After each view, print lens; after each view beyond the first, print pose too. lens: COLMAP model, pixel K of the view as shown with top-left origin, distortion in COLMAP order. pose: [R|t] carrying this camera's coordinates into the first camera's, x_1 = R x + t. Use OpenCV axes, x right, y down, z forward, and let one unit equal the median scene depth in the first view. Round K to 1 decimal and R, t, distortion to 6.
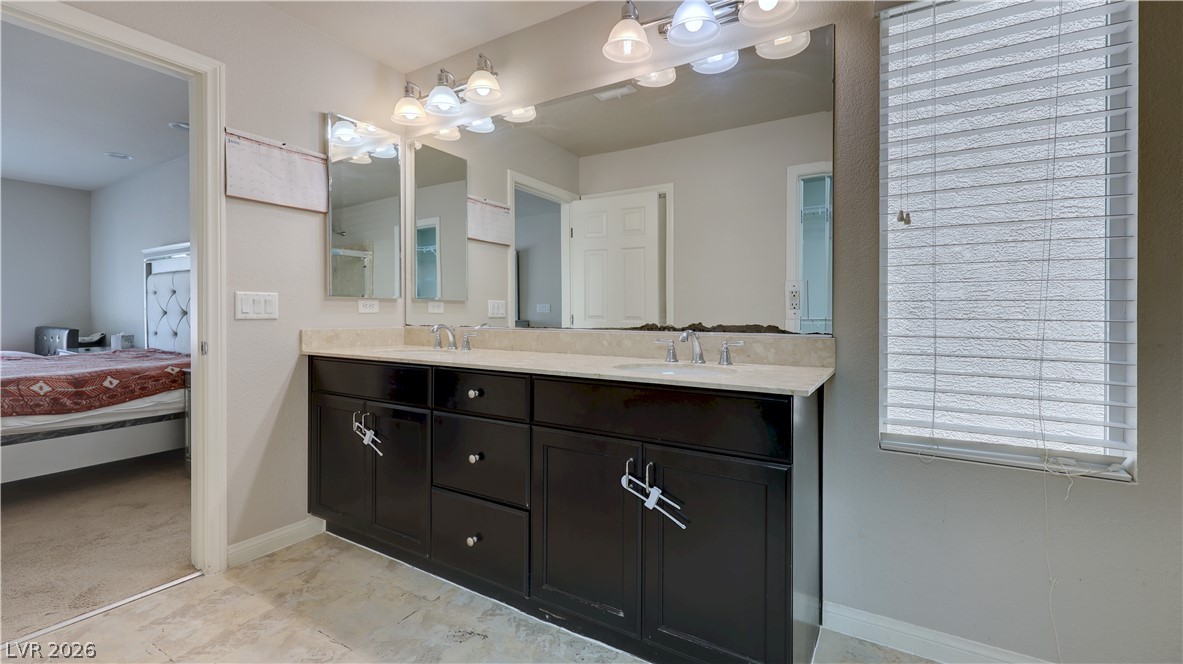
lens RADIAL K [[488.1, 0, 613.6], [0, 488.1, 316.1], [0, 0, 1]] dist [-0.003648, 0.000016]
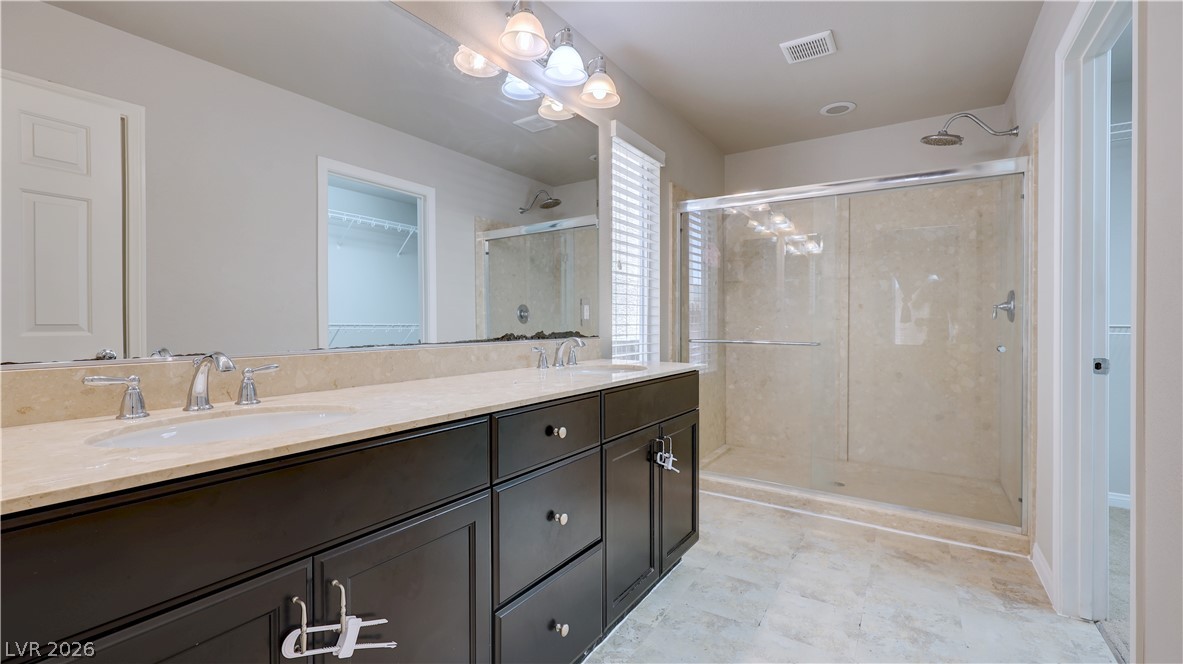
lens RADIAL K [[488.1, 0, 595.7], [0, 488.1, 327.7], [0, 0, 1]] dist [-0.003648, 0.000016]
pose [[0.076019, -0.014867, 0.996996, -0.889159], [0.002848, 0.999888, 0.014693, -0.009604], [-0.997102, 0.001723, 0.076053, 0.775399]]
